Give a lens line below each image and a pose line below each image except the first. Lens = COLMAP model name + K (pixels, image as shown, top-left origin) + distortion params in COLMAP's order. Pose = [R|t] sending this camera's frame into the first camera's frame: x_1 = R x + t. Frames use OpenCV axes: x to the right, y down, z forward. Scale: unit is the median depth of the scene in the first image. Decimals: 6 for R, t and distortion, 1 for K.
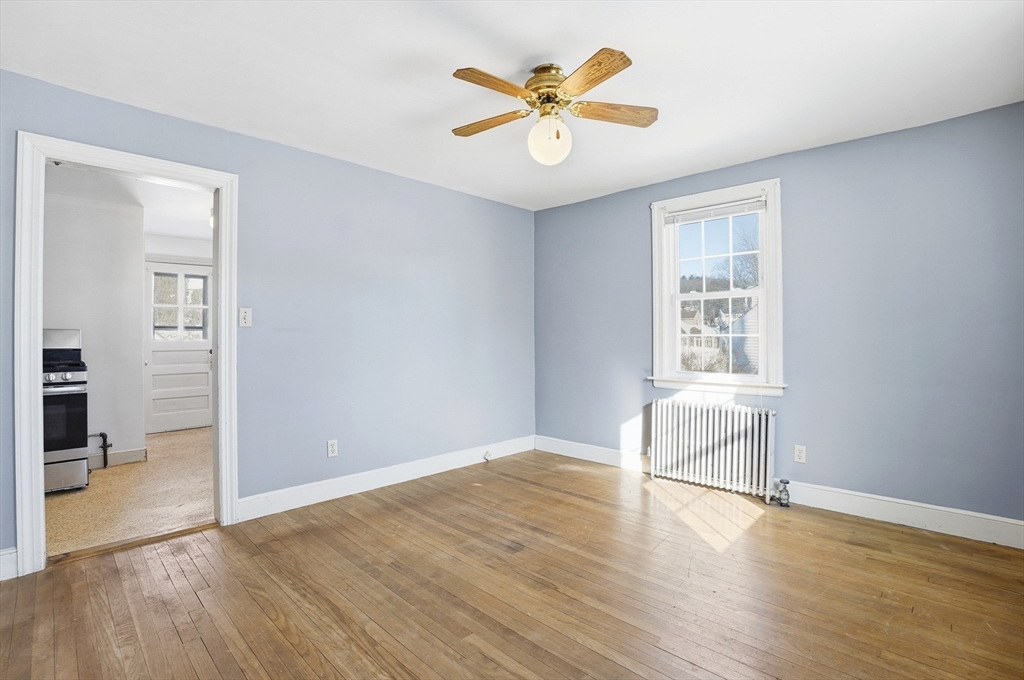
lens RADIAL K [[481.2, 0, 505.8], [0, 481.2, 336.7], [0, 0, 1]] dist [-0.069038, 0.018824]
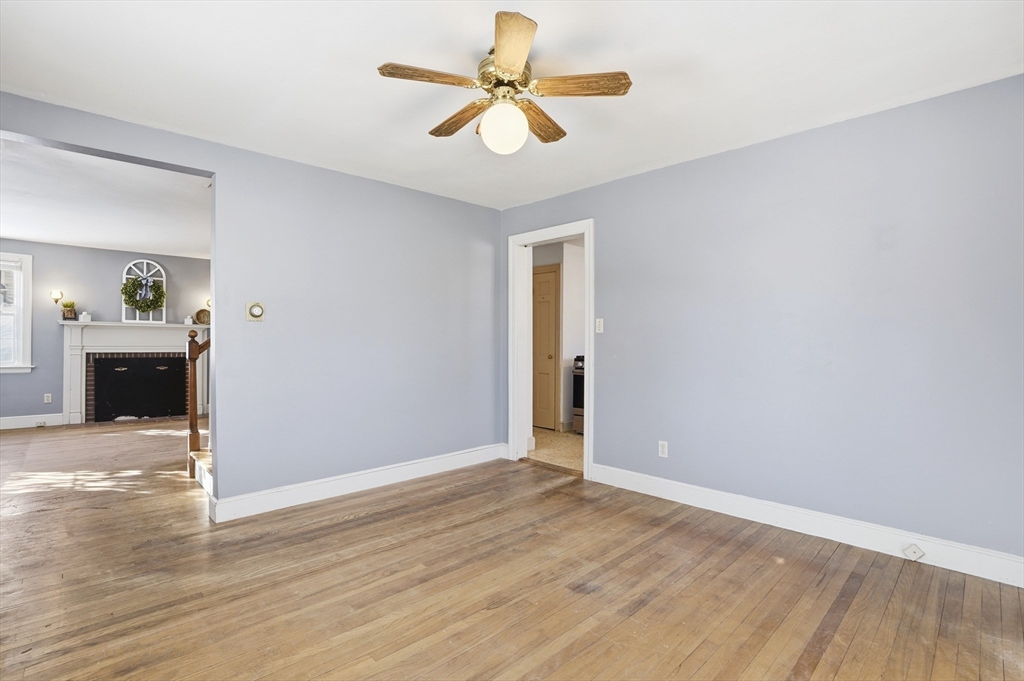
lens RADIAL K [[481.2, 0, 510.1], [0, 481.2, 336.1], [0, 0, 1]] dist [-0.069038, 0.018824]
pose [[-0.031163, -0.002944, -0.999510, 0.834393], [-0.006718, 0.999974, -0.002736, -0.007308], [0.999492, 0.006629, -0.031182, 0.851157]]
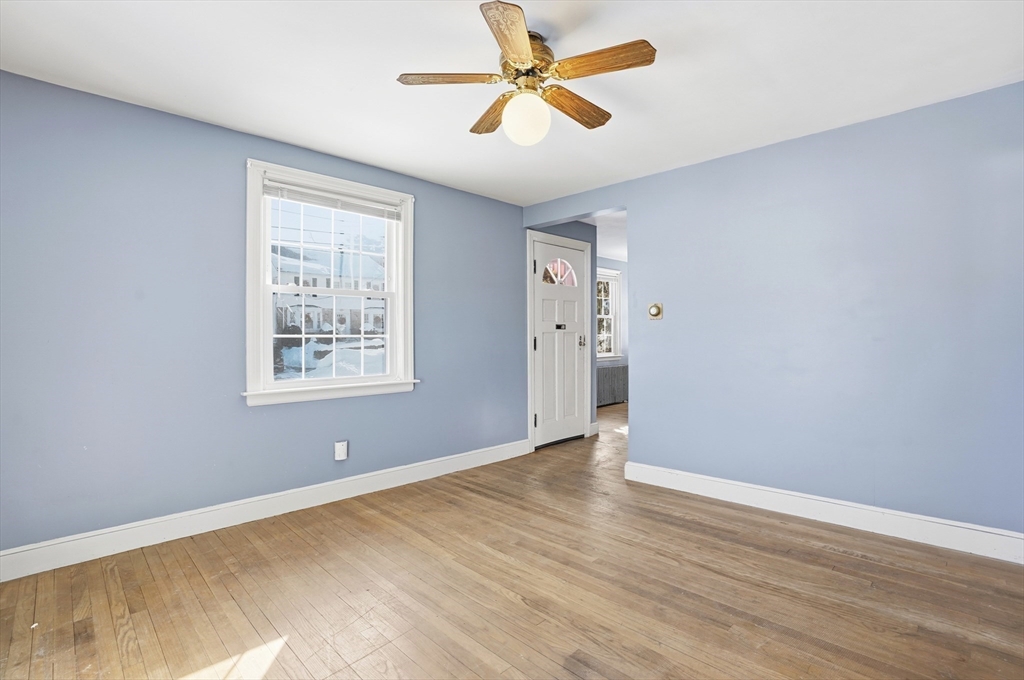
lens RADIAL K [[481.2, 0, 507.7], [0, 481.2, 330.9], [0, 0, 1]] dist [-0.069038, 0.018824]
pose [[-0.999914, 0.006935, 0.011118, 0.099184], [0.006897, 0.999970, -0.003450, -0.007488], [-0.011142, -0.003373, -0.999932, 1.561421]]
